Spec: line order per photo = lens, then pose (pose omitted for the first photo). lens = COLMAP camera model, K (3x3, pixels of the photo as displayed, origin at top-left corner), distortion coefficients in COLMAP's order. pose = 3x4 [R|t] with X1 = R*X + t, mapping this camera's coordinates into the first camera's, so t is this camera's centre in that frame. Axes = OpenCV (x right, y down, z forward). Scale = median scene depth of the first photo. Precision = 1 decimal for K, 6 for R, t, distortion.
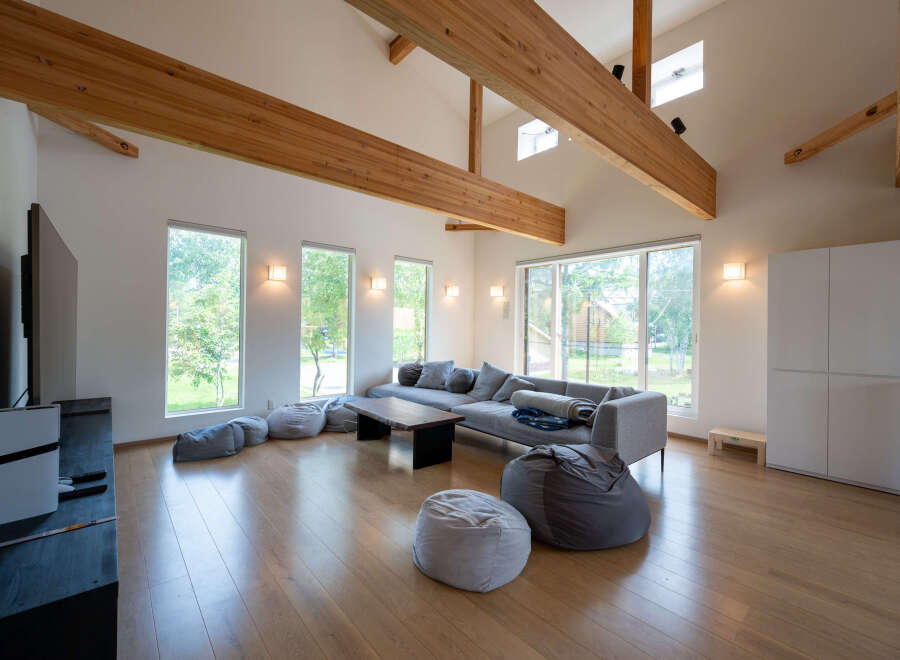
lens RADIAL K [[391.4, 0, 444.3], [0, 391.4, 330.0], [0, 0, 1]] dist [-0.000903, 0.000095]
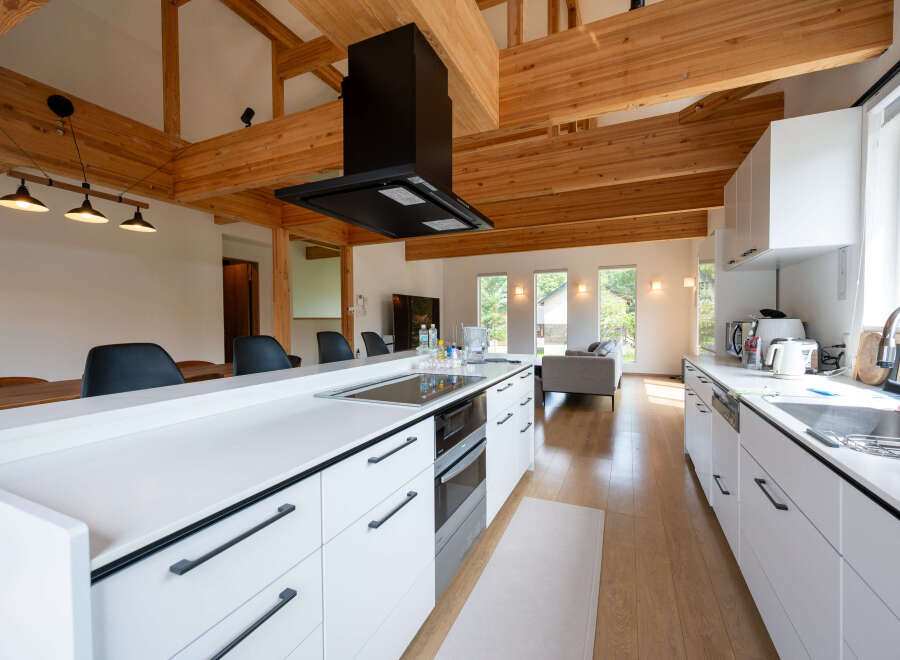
lens RADIAL K [[391.4, 0, 456.5], [0, 391.4, 333.7], [0, 0, 1]] dist [-0.000903, 0.000095]
pose [[0.432088, 0.004742, -0.901819, 1.309520], [0.012137, 0.999865, 0.011073, 0.047177], [0.901750, -0.015730, 0.431972, -0.138637]]
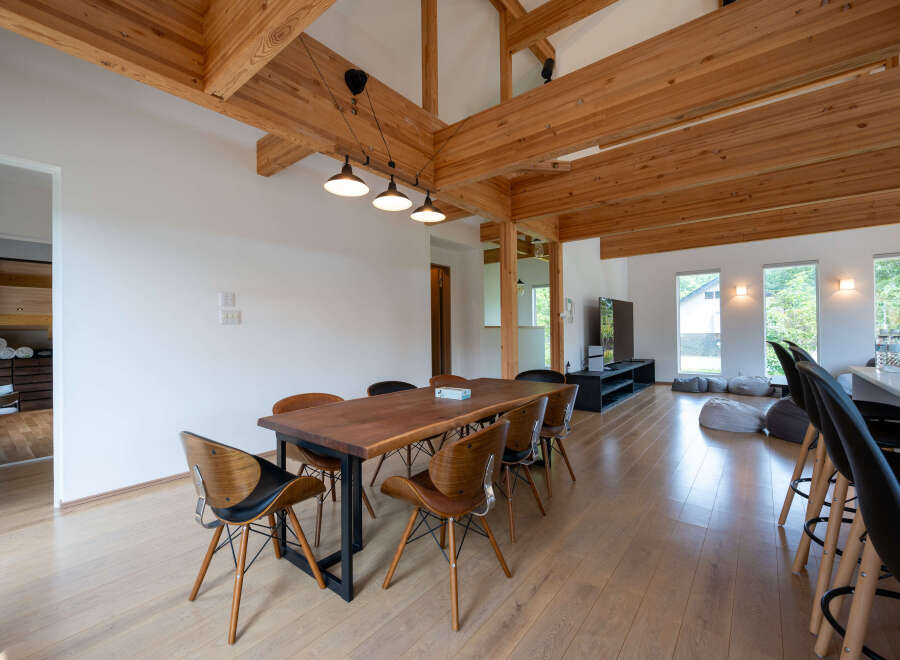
lens RADIAL K [[391.4, 0, 454.7], [0, 391.4, 329.2], [0, 0, 1]] dist [-0.000903, 0.000095]
pose [[0.197360, -0.028731, -0.979910, 0.954998], [0.010959, 0.999573, -0.027101, 0.041182], [0.980270, -0.005390, 0.197591, -0.468255]]
